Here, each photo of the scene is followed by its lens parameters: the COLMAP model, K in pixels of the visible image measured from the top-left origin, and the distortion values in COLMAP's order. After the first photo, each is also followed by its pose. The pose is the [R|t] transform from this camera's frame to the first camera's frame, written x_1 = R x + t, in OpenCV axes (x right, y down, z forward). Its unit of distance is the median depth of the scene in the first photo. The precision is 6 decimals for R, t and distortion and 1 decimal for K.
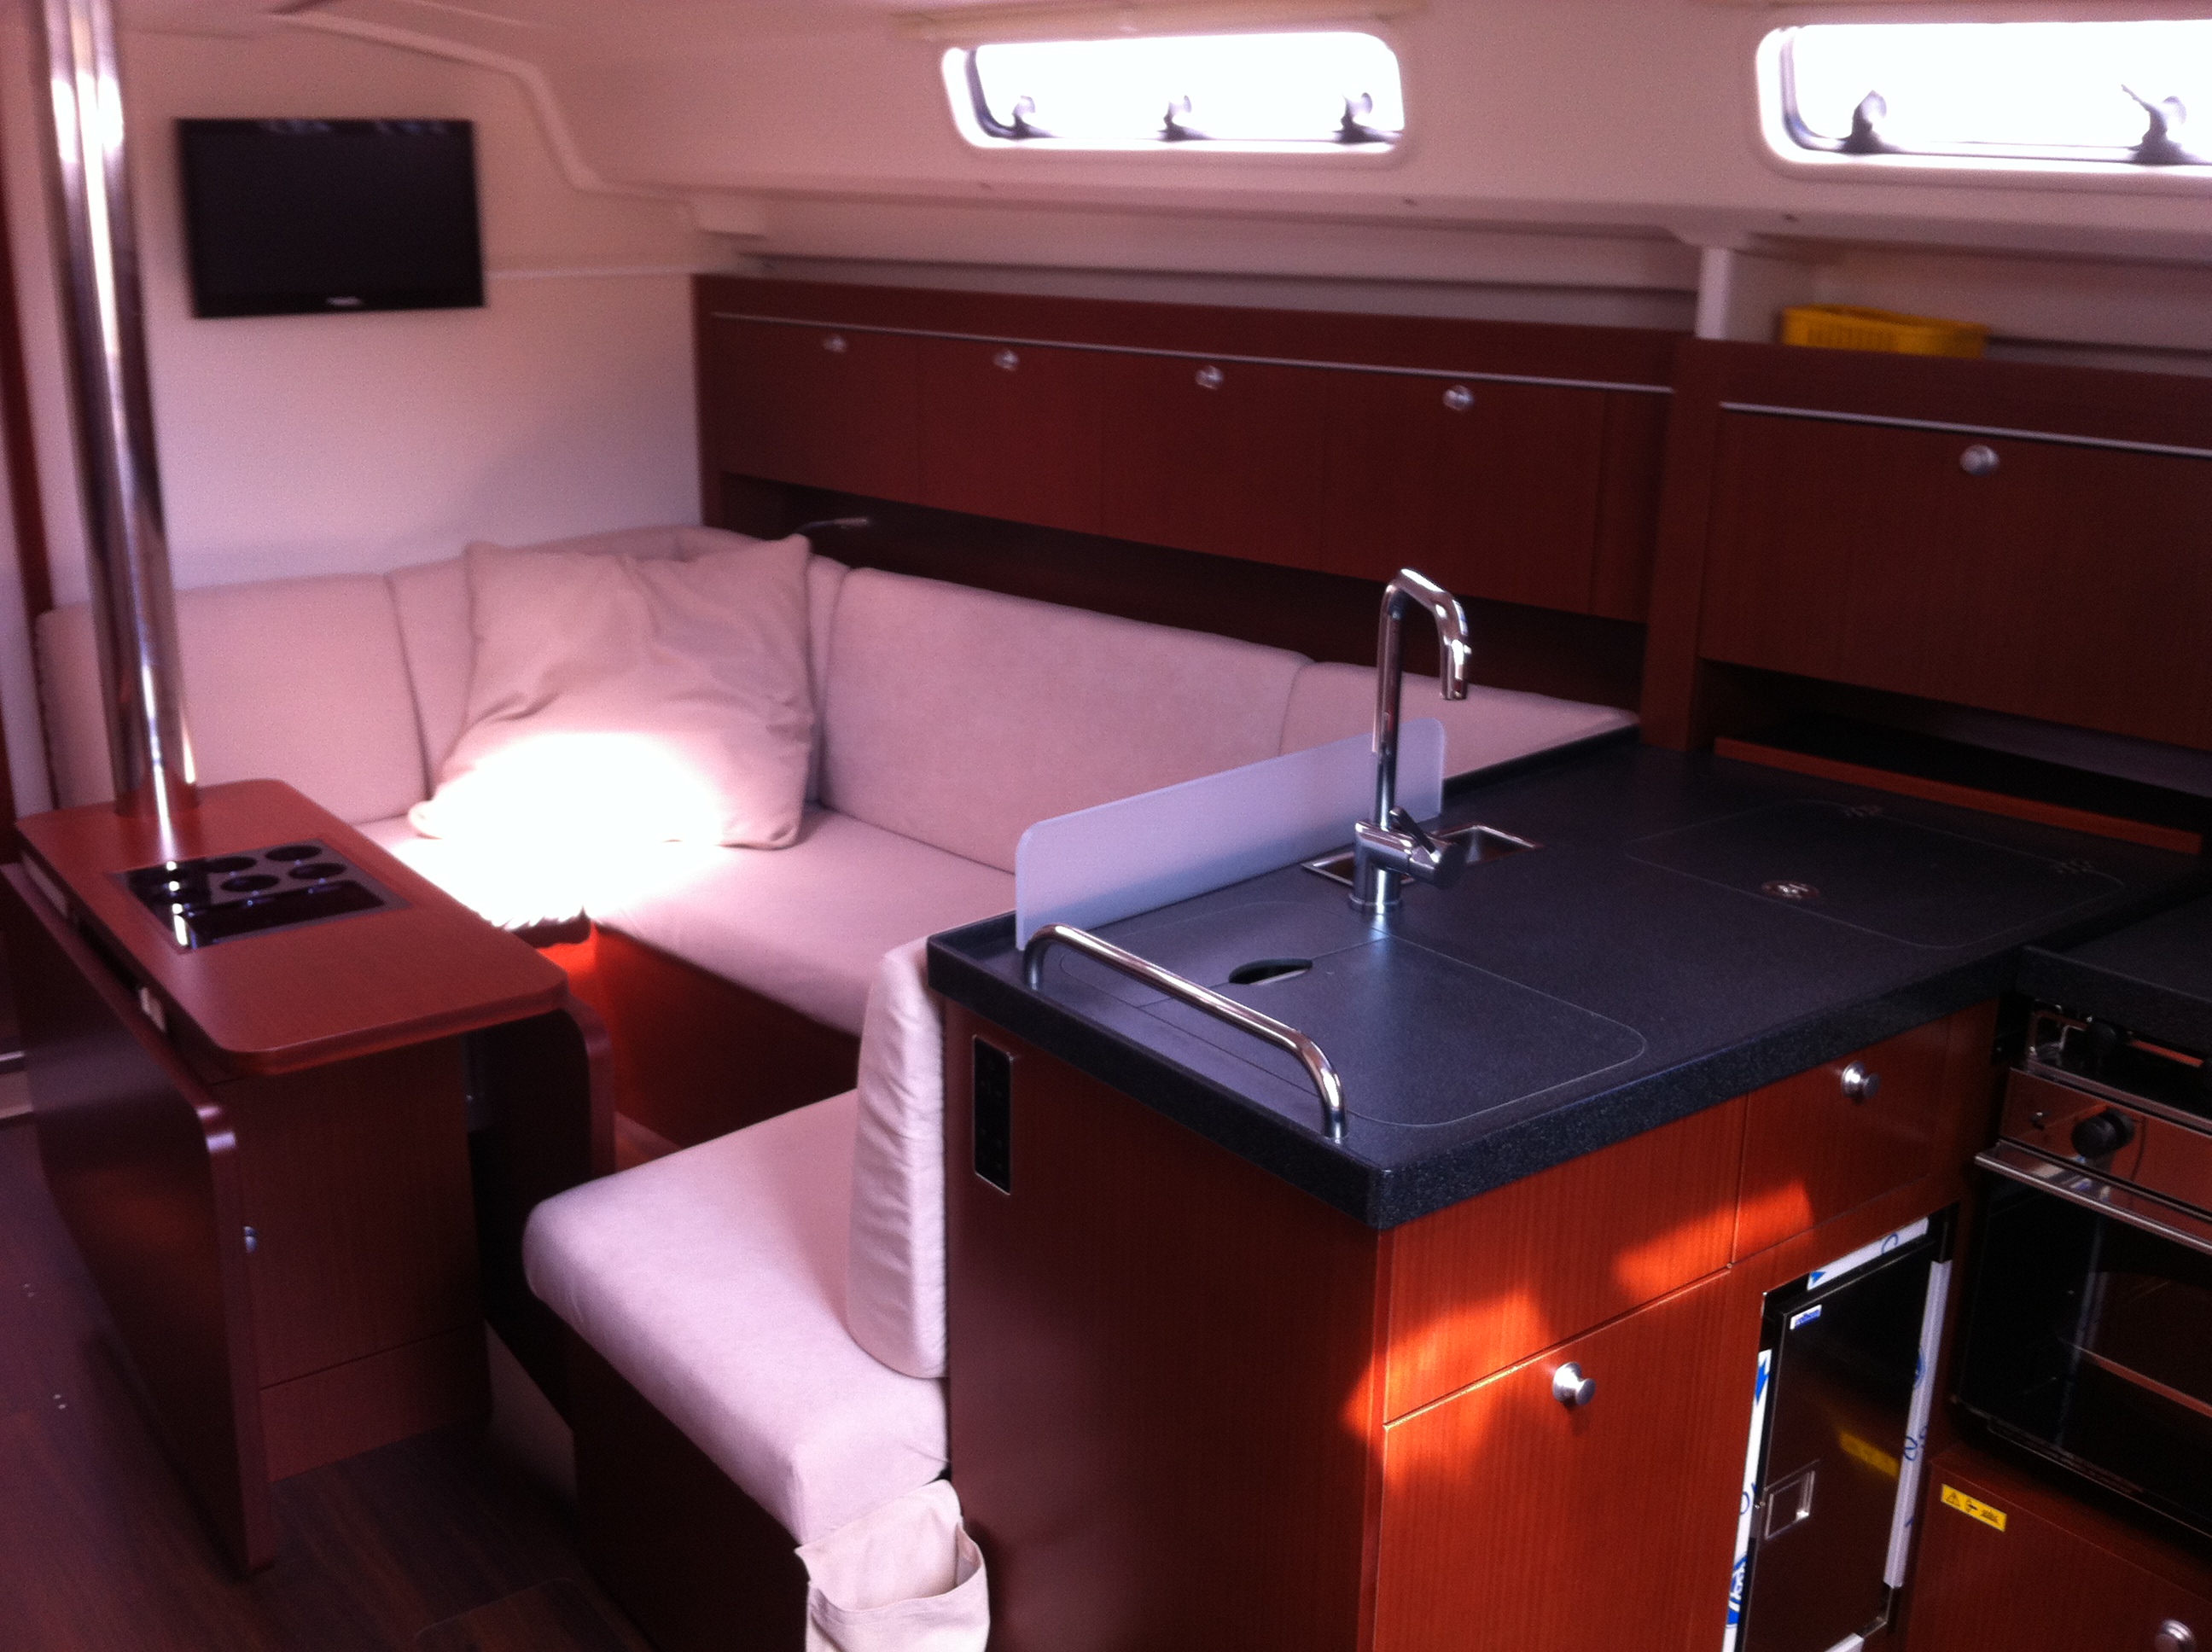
lens RADIAL K [[2155.5, 0, 1115.0], [0, 2155.5, 813.1], [0, 0, 1]] dist [0.054366, -0.227032]
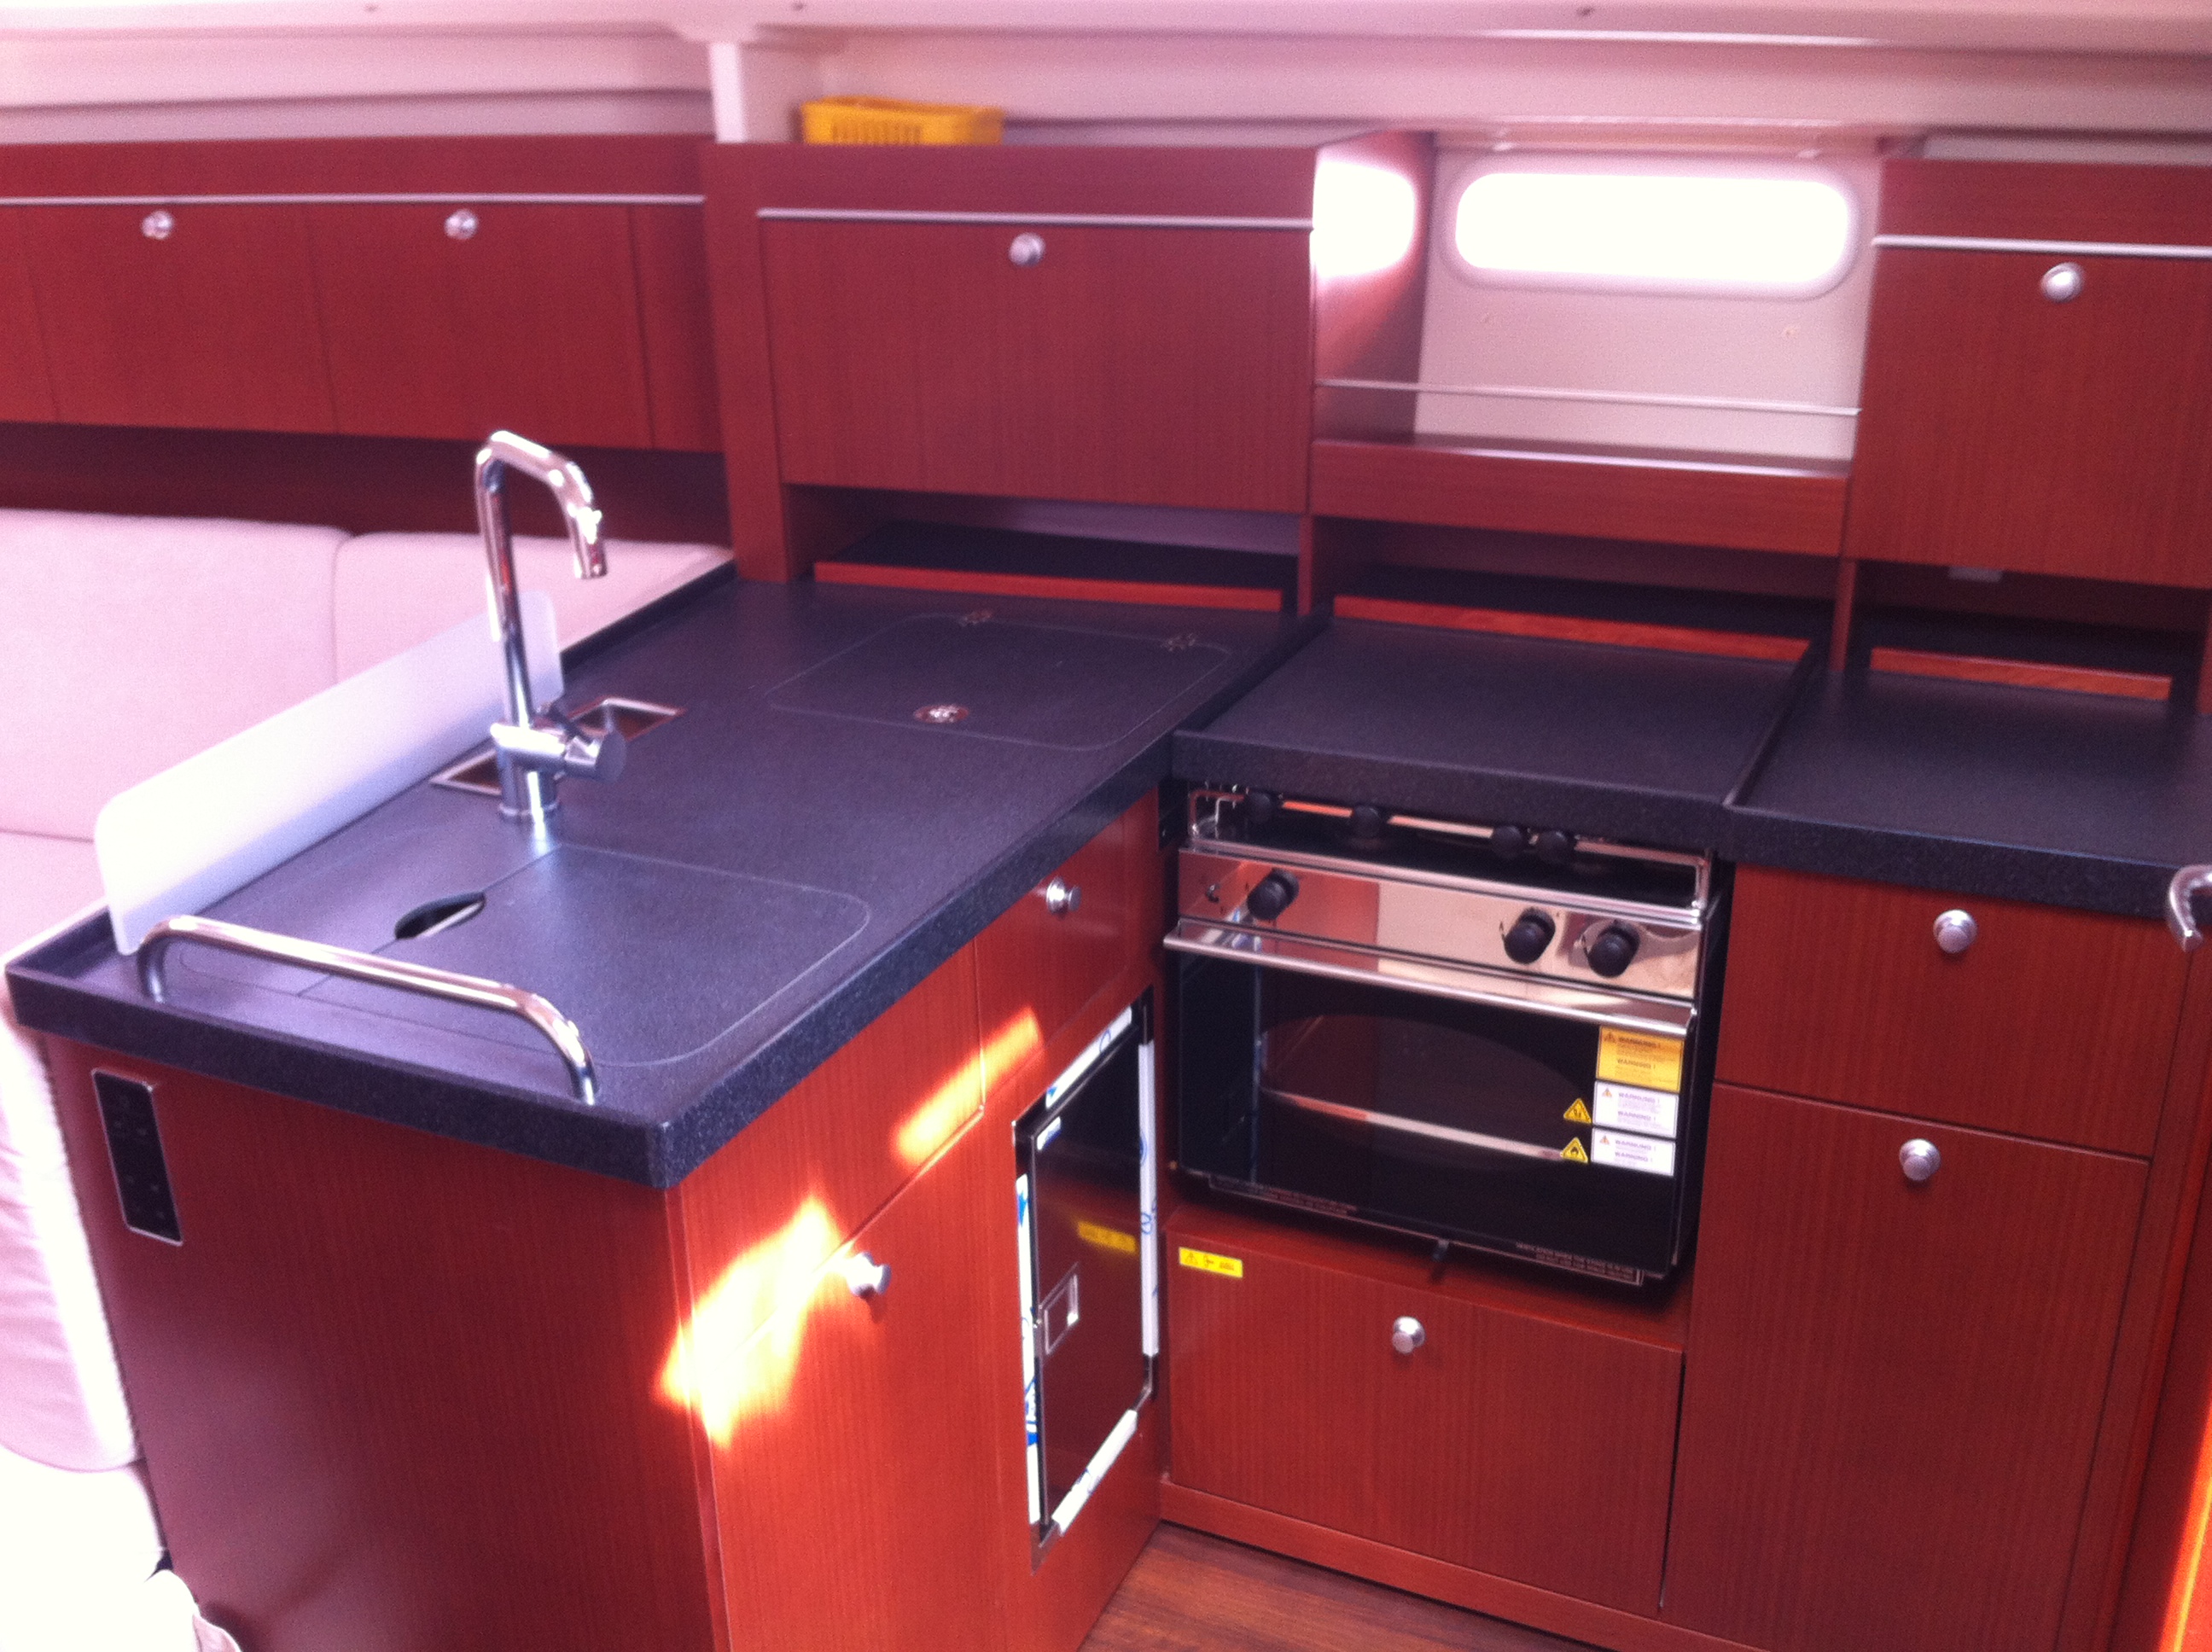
lens RADIAL K [[2101.7, 0, 1068.5], [0, 2101.7, 831.9], [0, 0, 1]] dist [0.134907, -0.386583]
pose [[0.887021, -0.200255, 0.416043, -0.052252], [0.156900, 0.978163, 0.136304, -0.036428], [-0.434253, -0.055627, 0.899072, 0.111950]]
